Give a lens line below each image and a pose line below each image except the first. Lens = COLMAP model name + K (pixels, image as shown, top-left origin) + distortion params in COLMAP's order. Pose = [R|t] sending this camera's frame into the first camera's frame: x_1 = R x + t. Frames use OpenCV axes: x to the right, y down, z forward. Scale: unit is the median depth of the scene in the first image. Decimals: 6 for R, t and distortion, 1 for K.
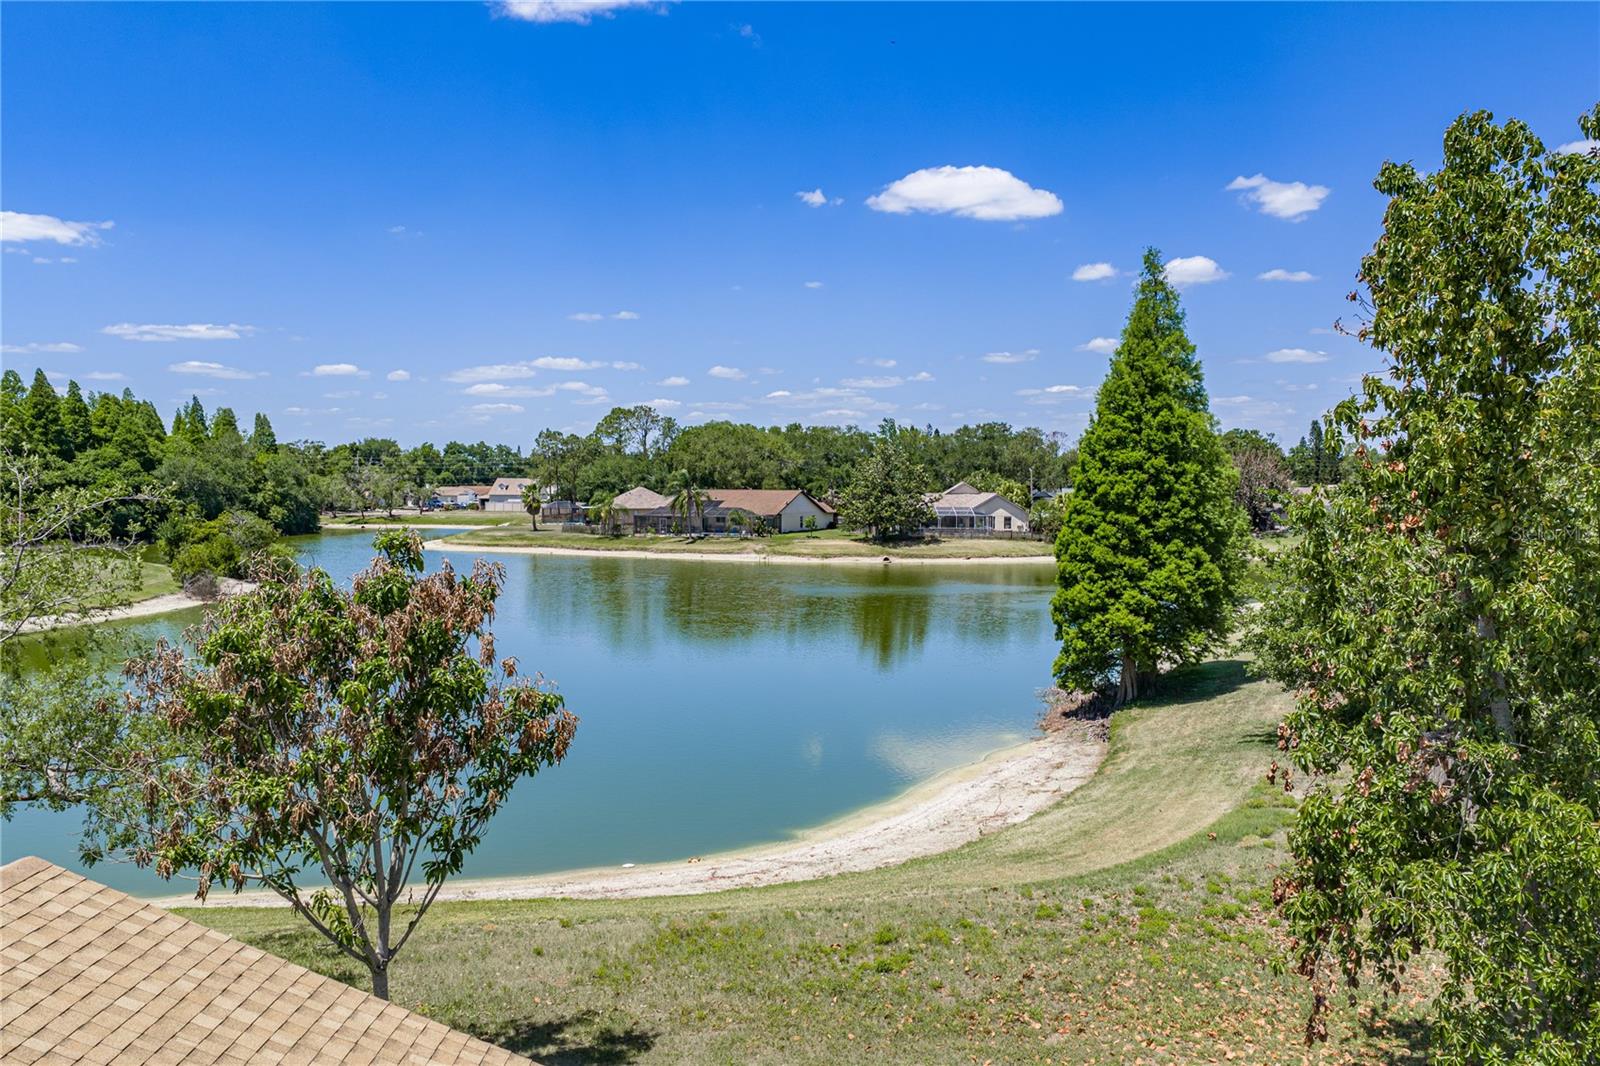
lens RADIAL K [[1375.9, 0, 800.0], [0, 1375.9, 533.0], [0, 0, 1]] dist [0.024463, 0.003872]
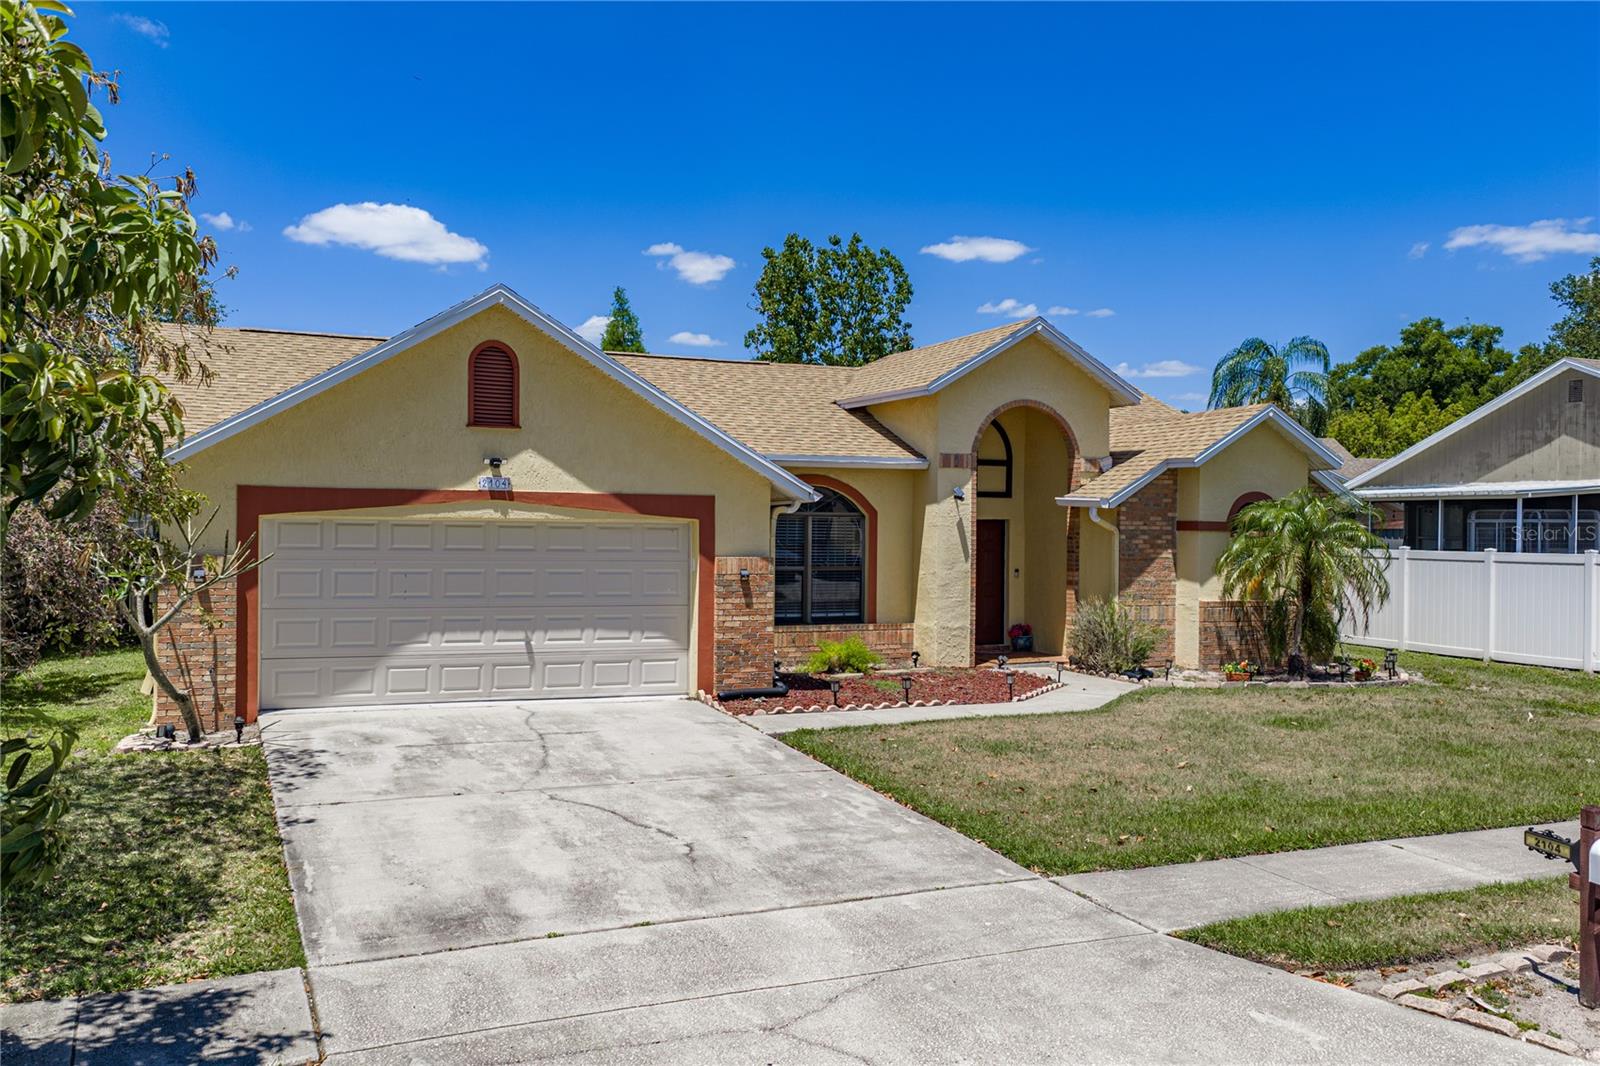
lens RADIAL K [[1375.9, 0, 800.0], [0, 1375.9, 533.0], [0, 0, 1]] dist [0.024463, 0.003872]
pose [[0.911449, 0.006649, 0.411360, -0.060777], [0.008017, 0.999392, -0.033917, 0.037832], [-0.411336, 0.034212, 0.910842, -0.144343]]
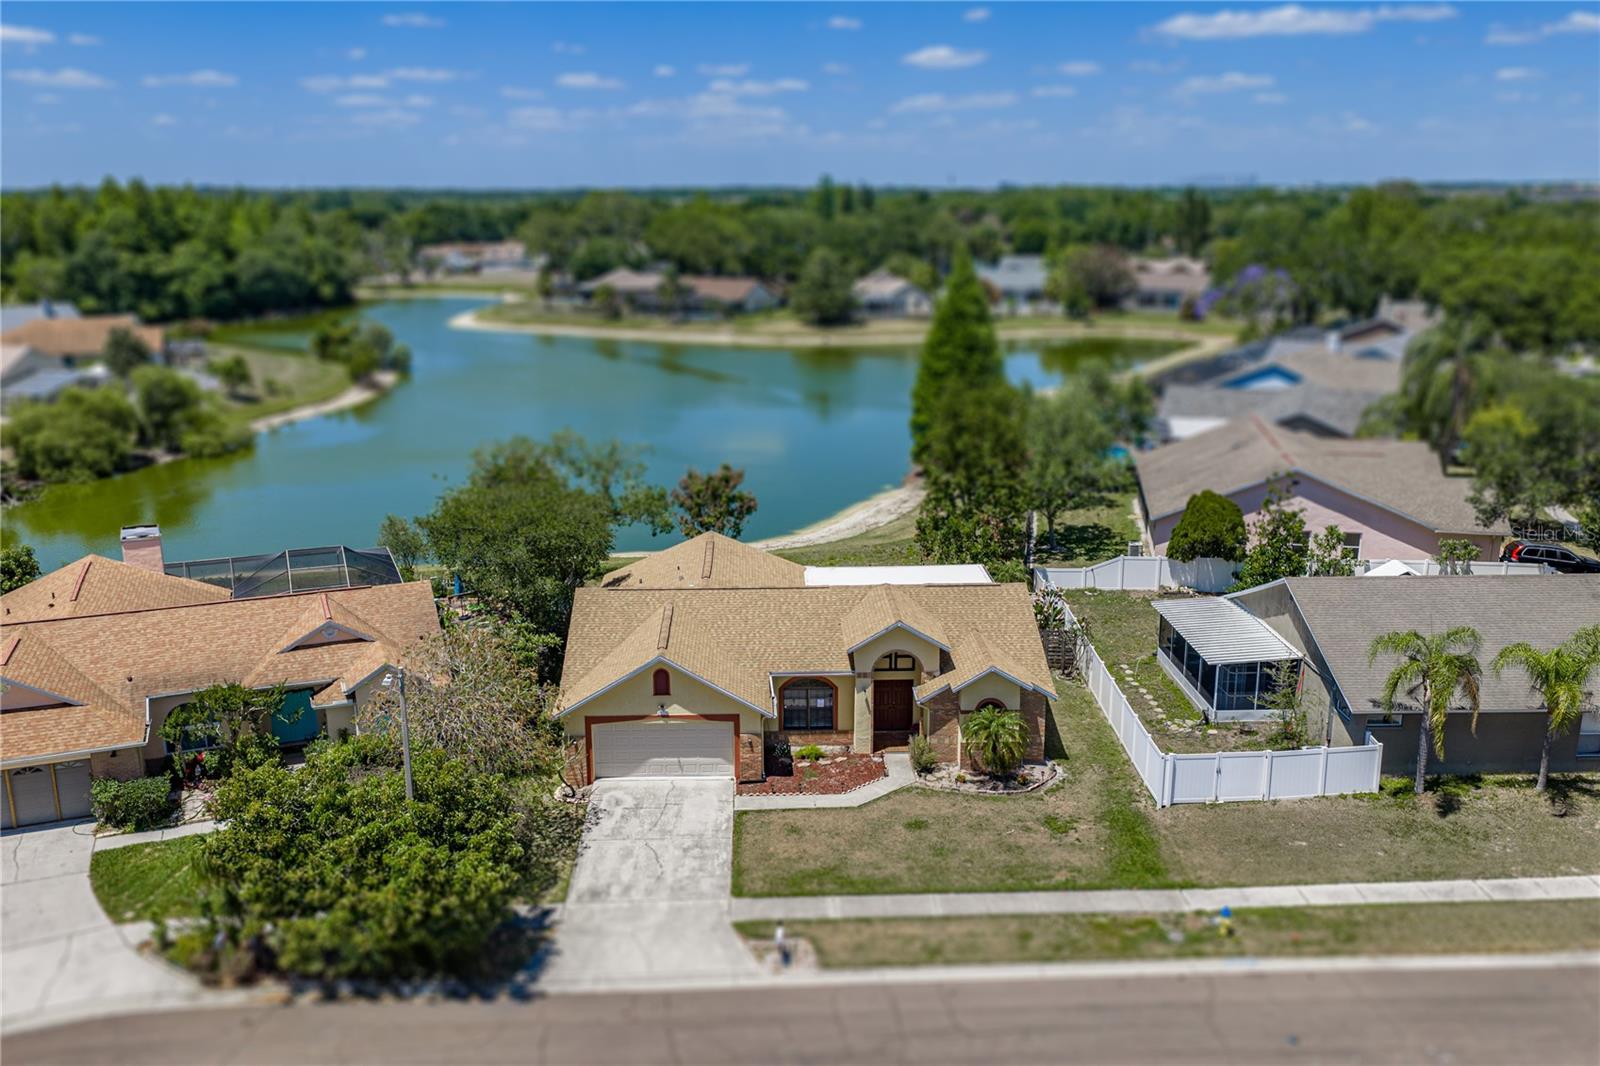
lens RADIAL K [[1343.6, 0, 800.0], [0, 1343.6, 533.0], [0, 0, 1]] dist [0.005779, 0.000586]
pose [[0.998853, -0.015701, 0.045239, -0.023848], [0.006072, 0.978621, 0.205581, -0.065159], [-0.047500, -0.205070, 0.977594, -0.321355]]
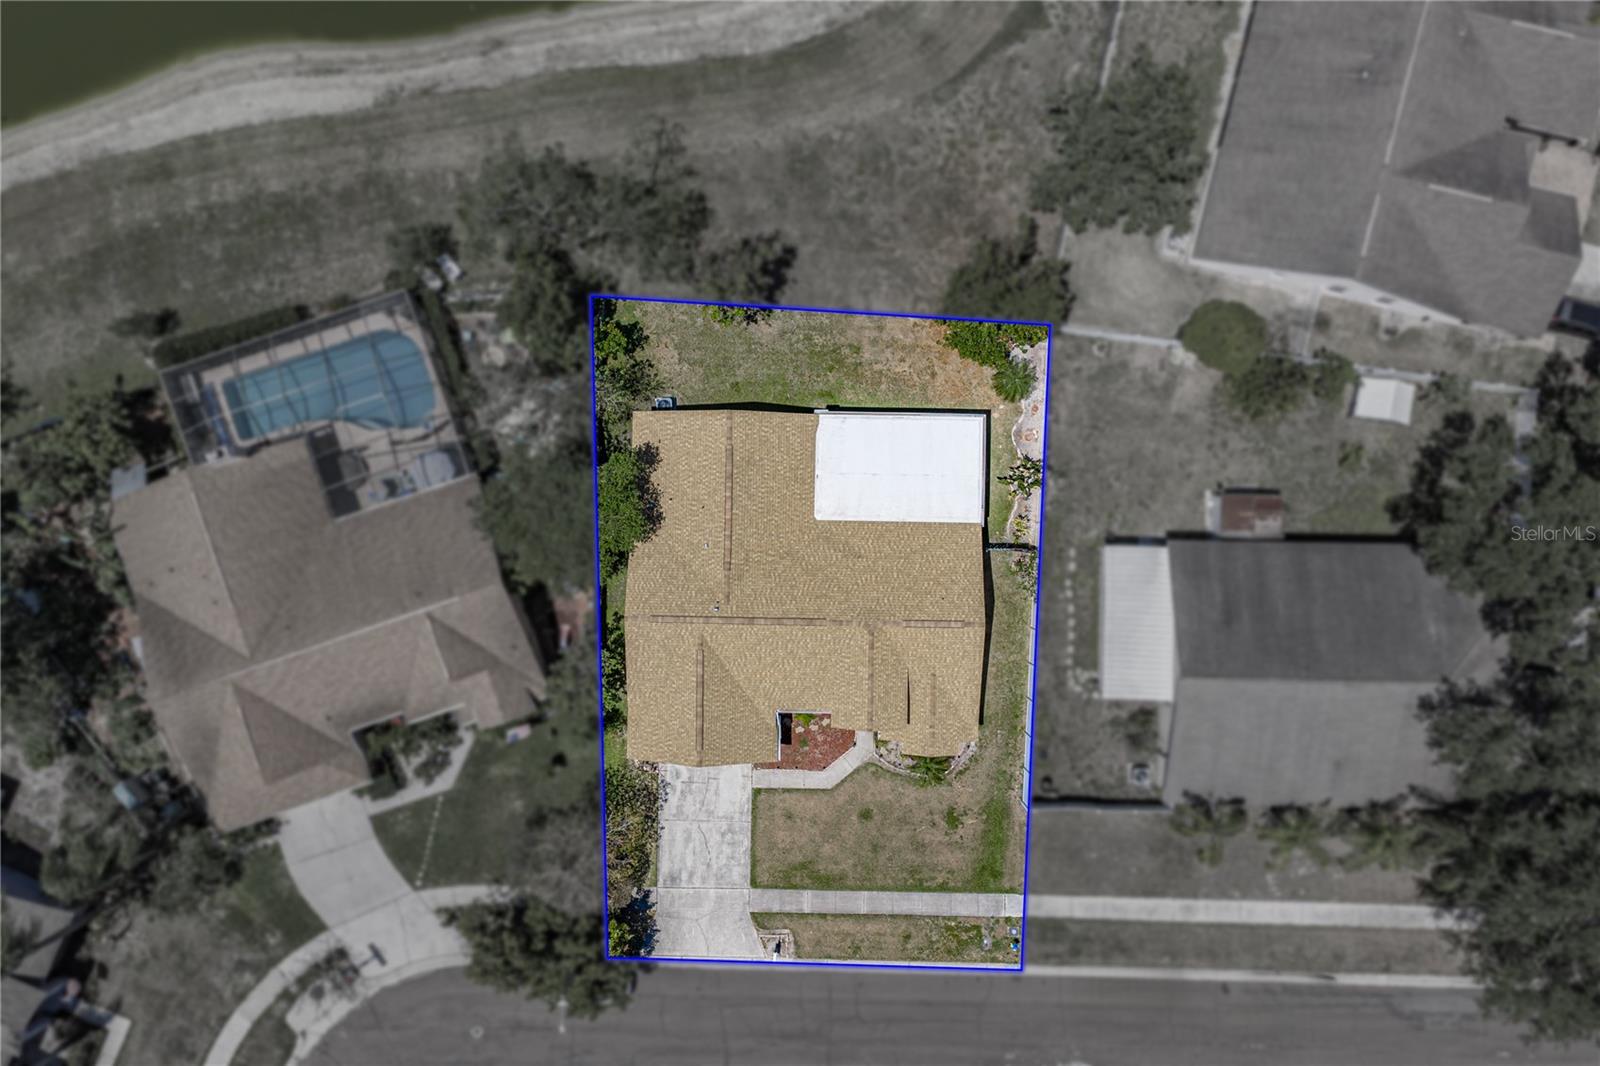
lens RADIAL K [[1343.6, 0, 800.0], [0, 1343.6, 533.0], [0, 0, 1]] dist [0.005779, 0.000586]
pose [[0.999994, 0.003176, 0.001308, -0.011129], [-0.001459, 0.048013, 0.998846, -0.390867], [0.003109, -0.998842, 0.048018, 0.000449]]
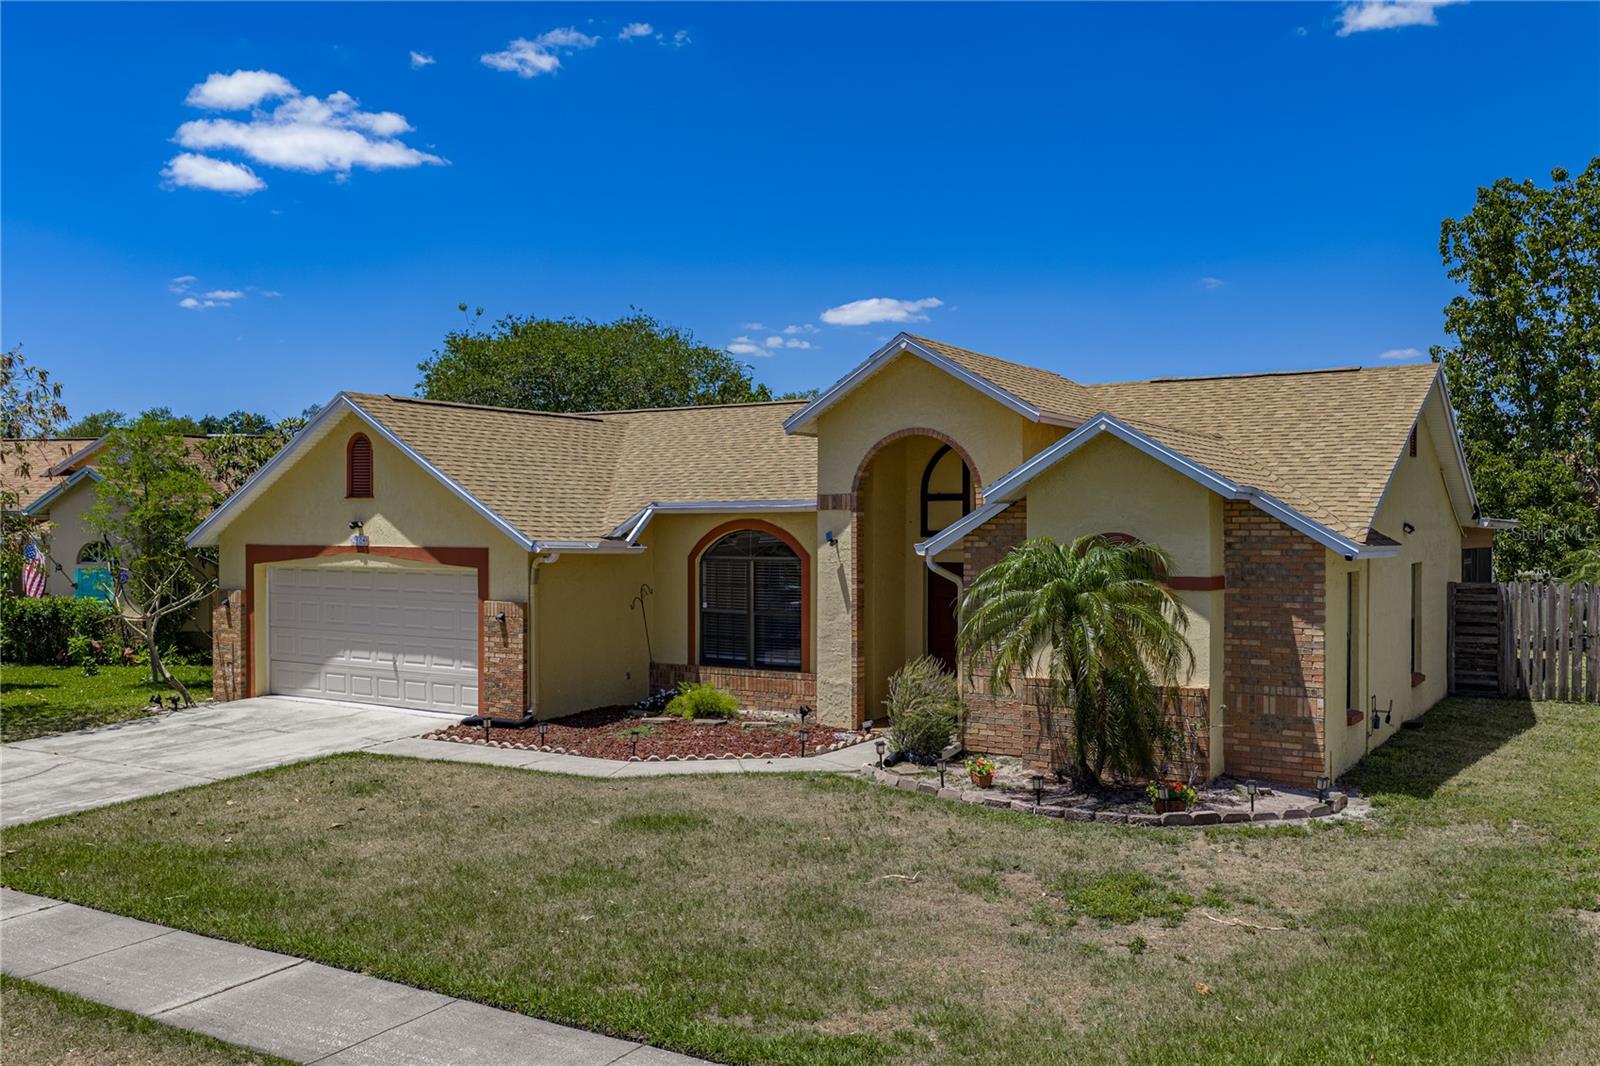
lens RADIAL K [[1375.9, 0, 800.0], [0, 1375.9, 533.0], [0, 0, 1]] dist [0.024463, 0.003872]
pose [[0.852850, 0.001874, -0.522152, 0.060639], [-0.020958, 0.999311, -0.030645, 0.033312], [0.521735, 0.037079, 0.852302, -0.135705]]
